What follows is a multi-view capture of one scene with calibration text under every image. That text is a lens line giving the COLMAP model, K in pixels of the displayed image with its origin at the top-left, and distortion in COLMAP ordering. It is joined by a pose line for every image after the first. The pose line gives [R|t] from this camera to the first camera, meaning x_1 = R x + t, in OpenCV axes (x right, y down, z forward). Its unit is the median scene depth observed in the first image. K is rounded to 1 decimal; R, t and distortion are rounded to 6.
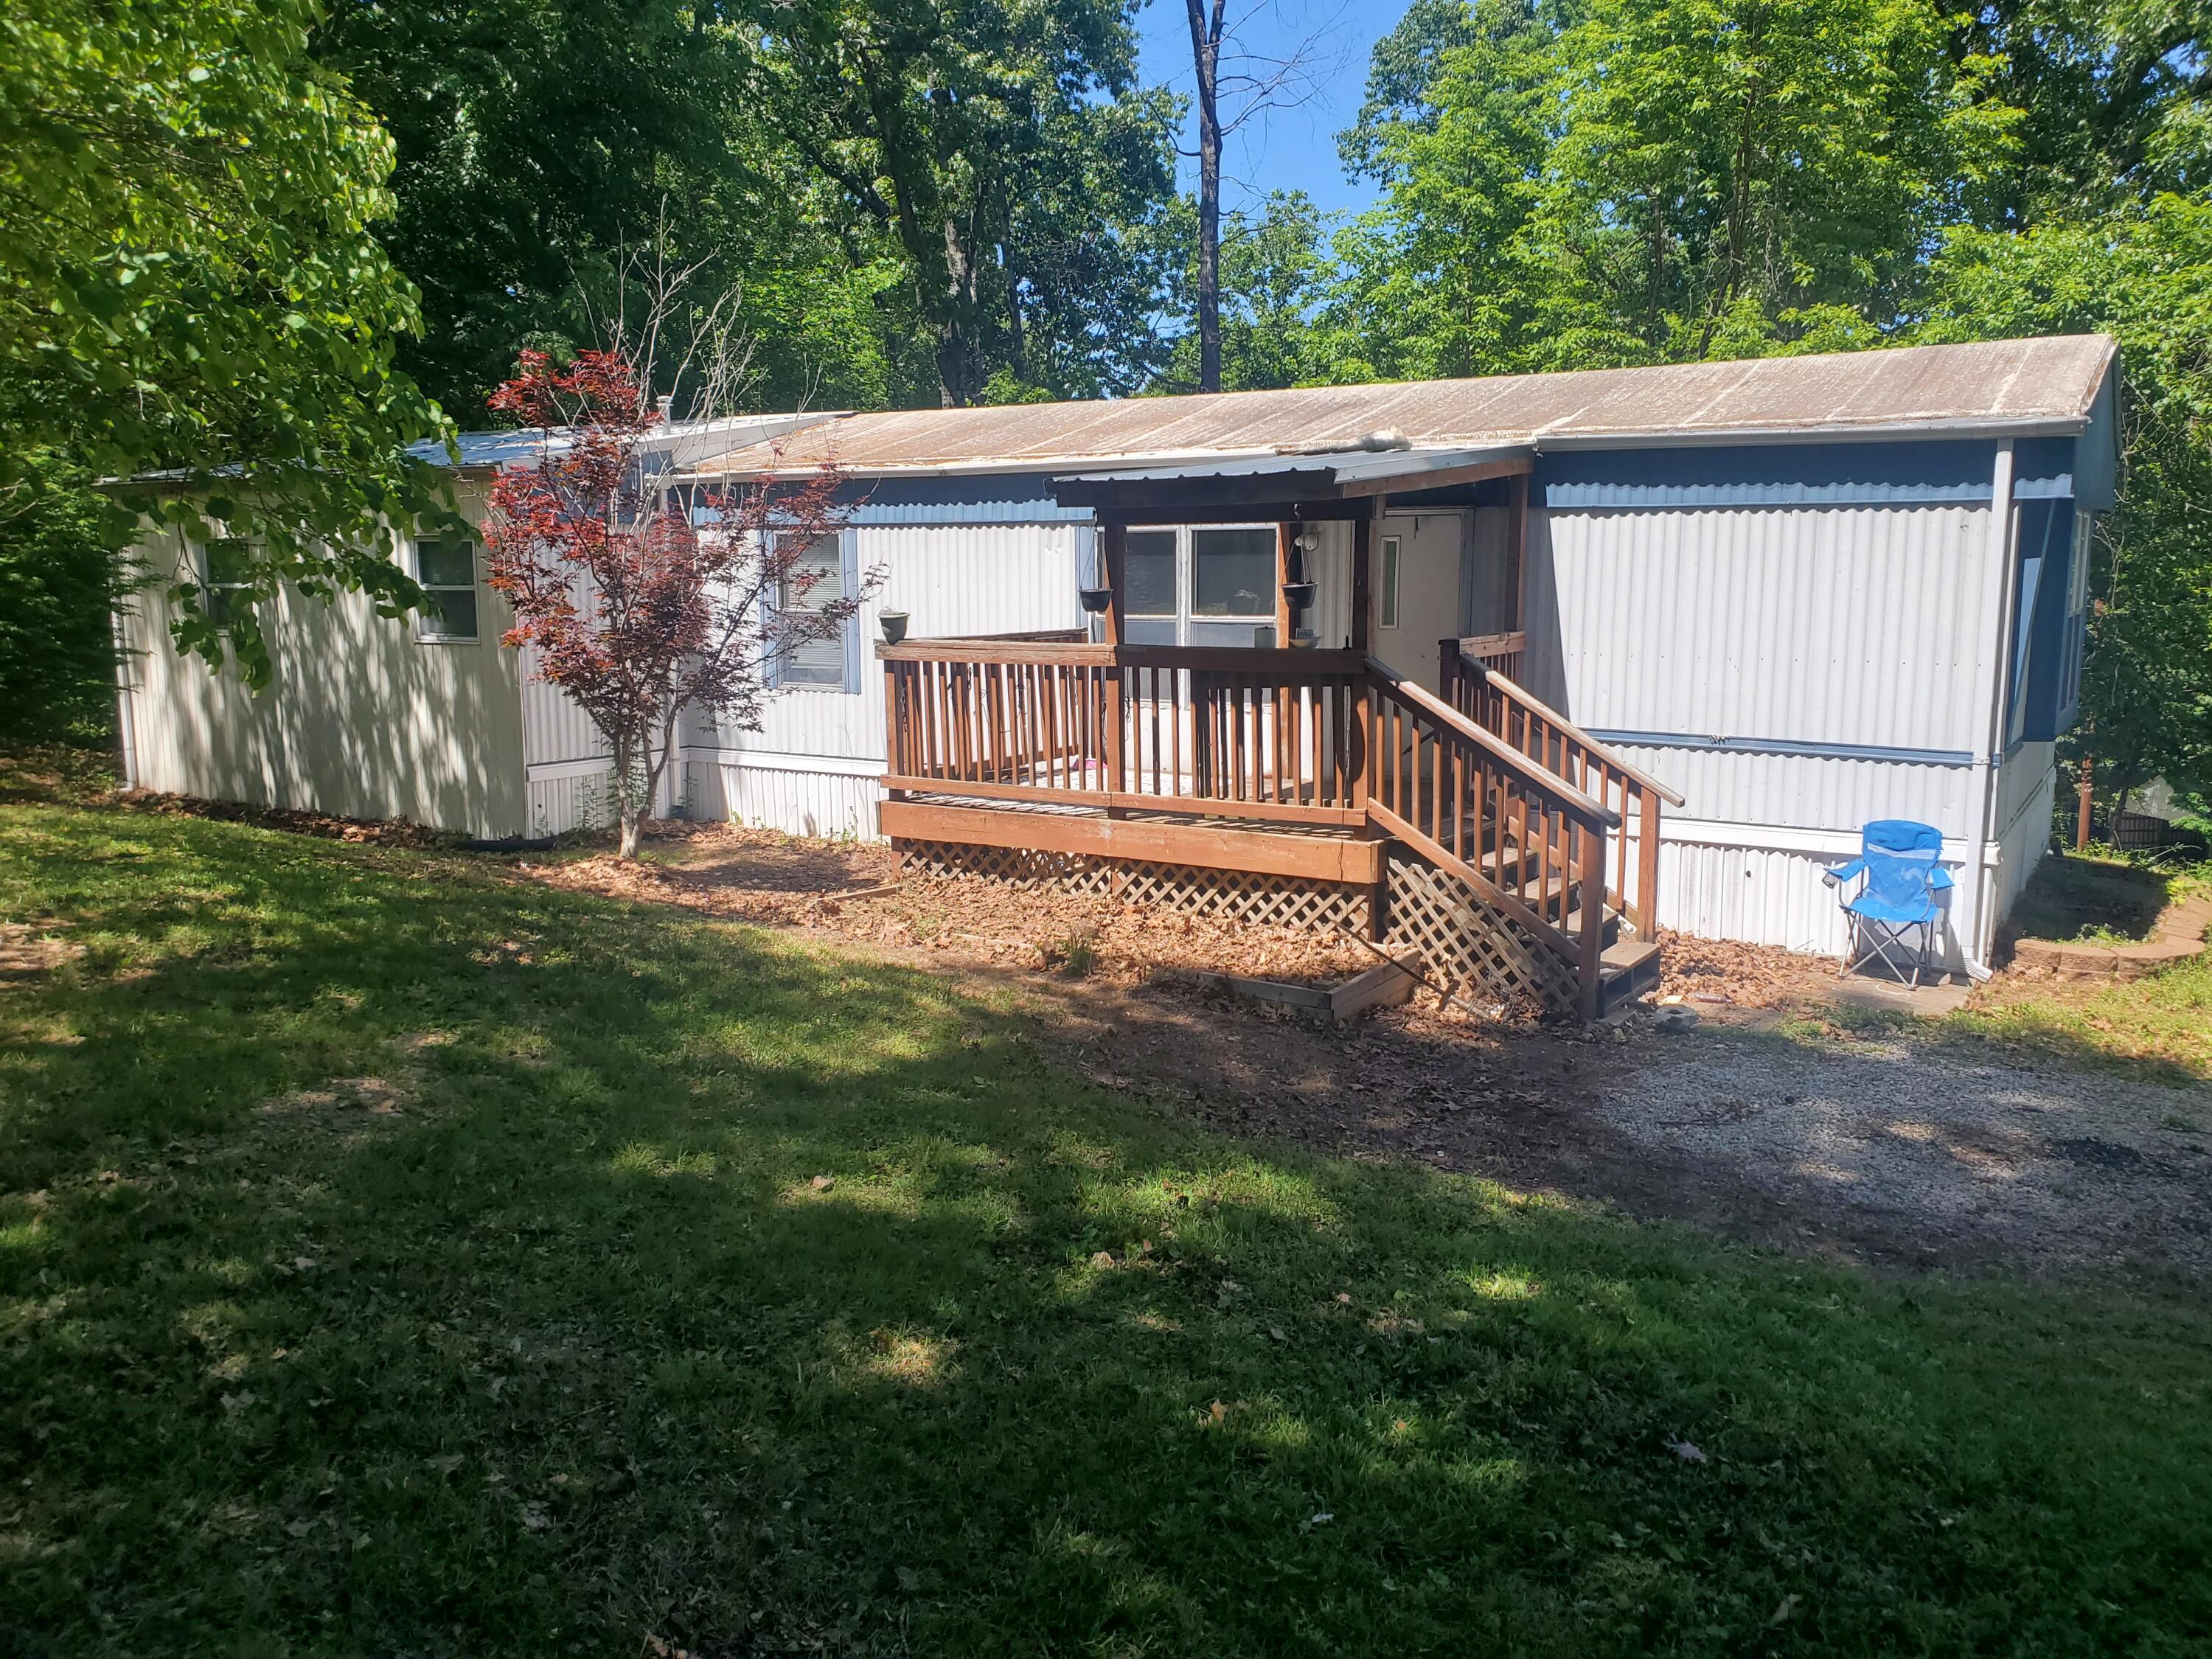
lens RADIAL K [[1671.2, 0, 1109.7], [0, 1671.2, 821.0], [0, 0, 1]] dist [-0.025372, 0.046025]
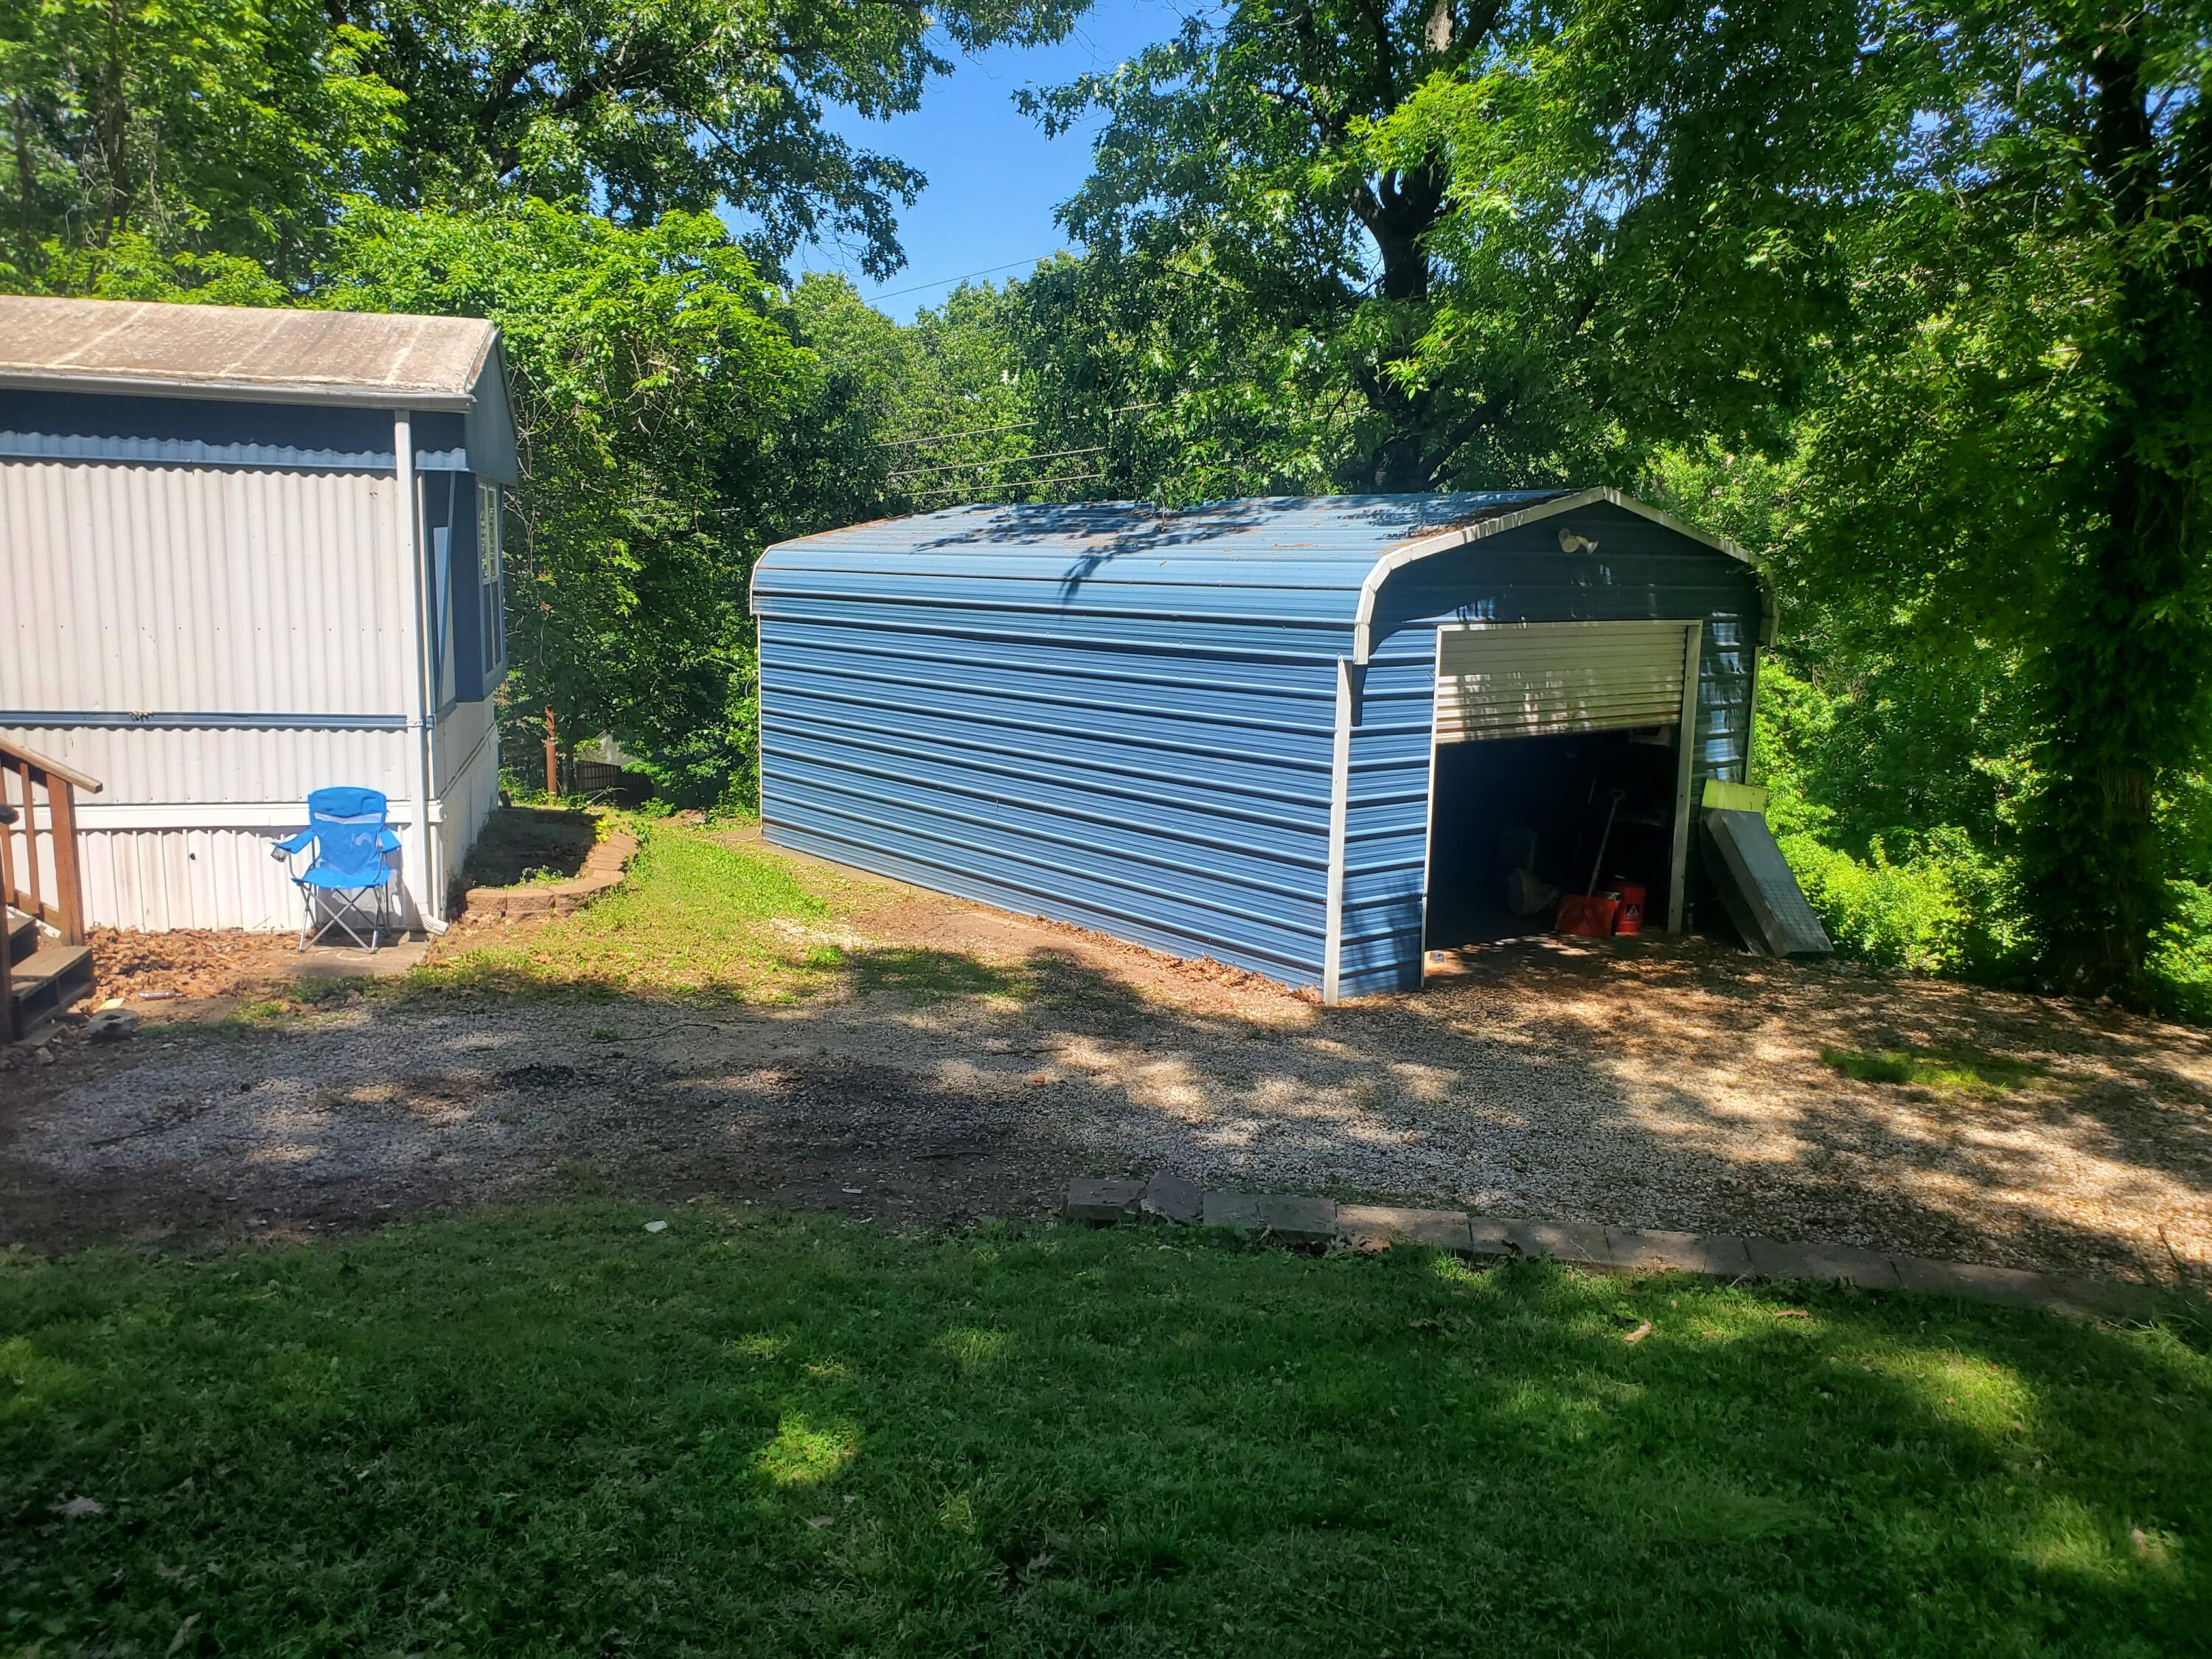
lens RADIAL K [[1671.2, 0, 1109.7], [0, 1671.2, 821.0], [0, 0, 1]] dist [-0.025372, 0.046025]
pose [[0.685343, -0.097457, 0.721669, 0.065692], [0.083020, 0.995000, 0.055527, 0.002586], [-0.723472, 0.021858, 0.690007, -0.022035]]
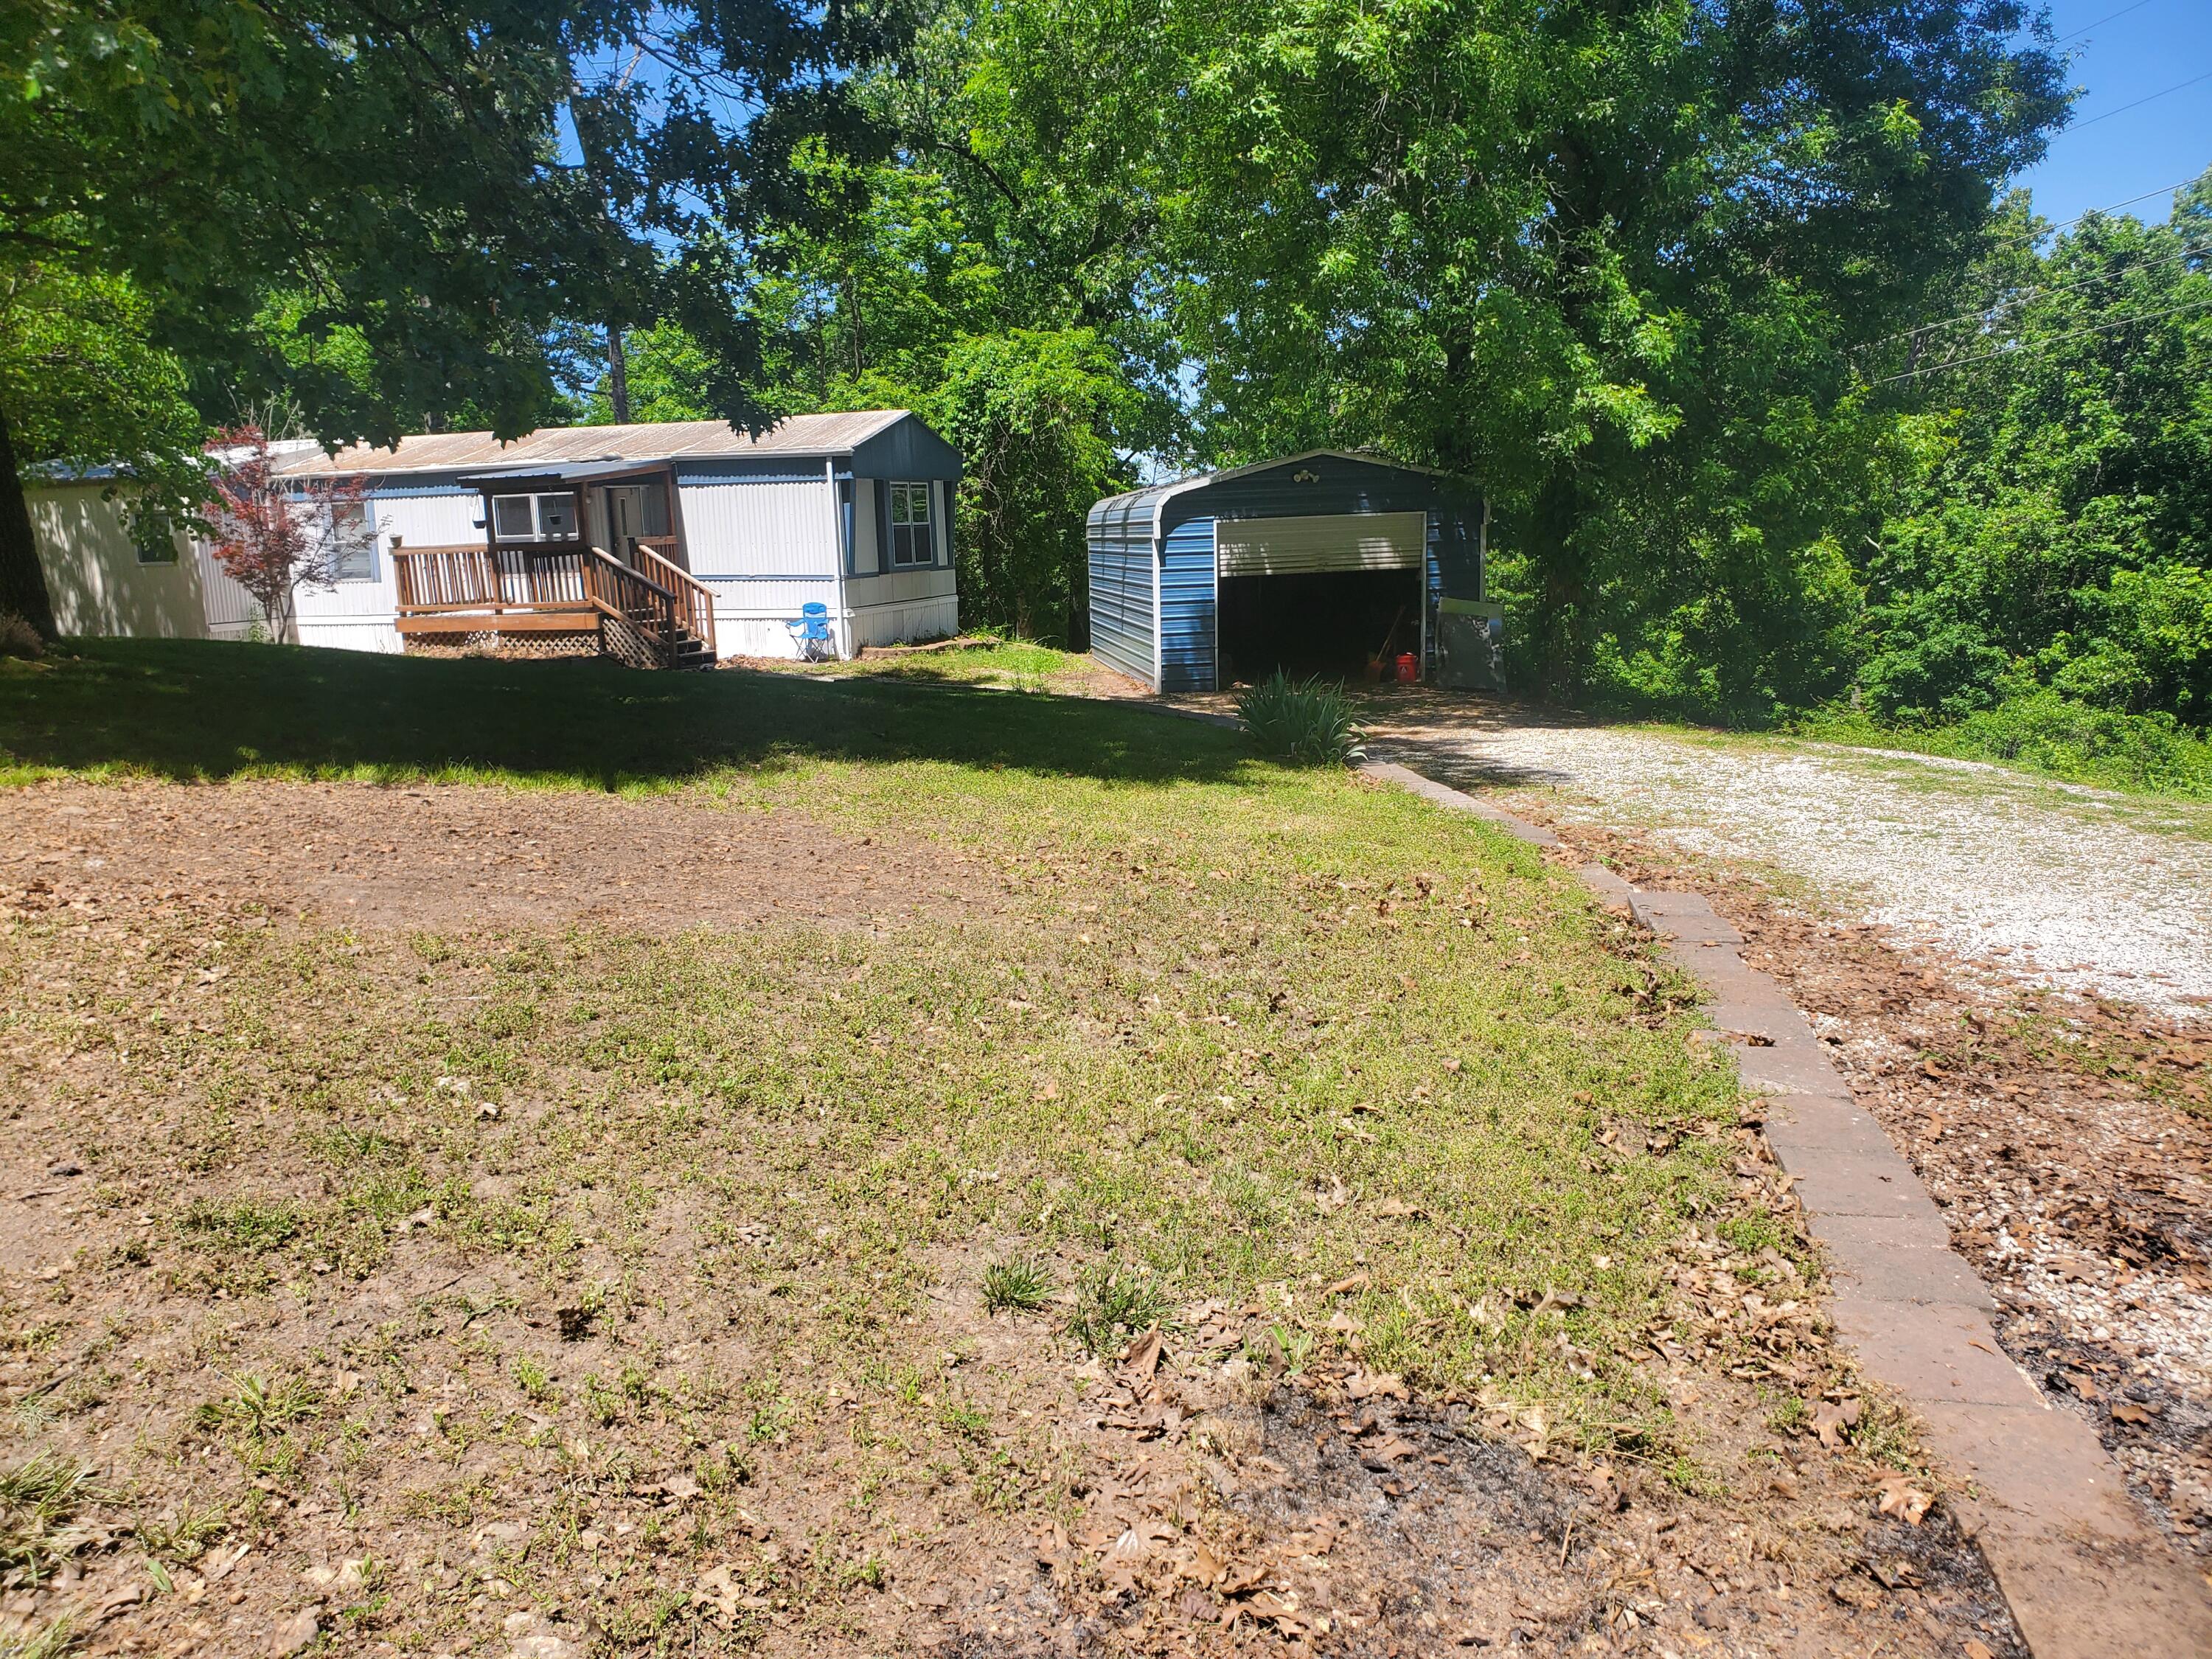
lens RADIAL K [[1667.8, 0, 1106.0], [0, 1667.8, 829.5], [0, 0, 1]] dist [0.189711, -0.570765]
pose [[0.964203, -0.073597, 0.254748, 0.214377], [0.066857, 0.997148, 0.035028, 0.295824], [-0.256599, -0.016742, 0.966373, -1.703250]]
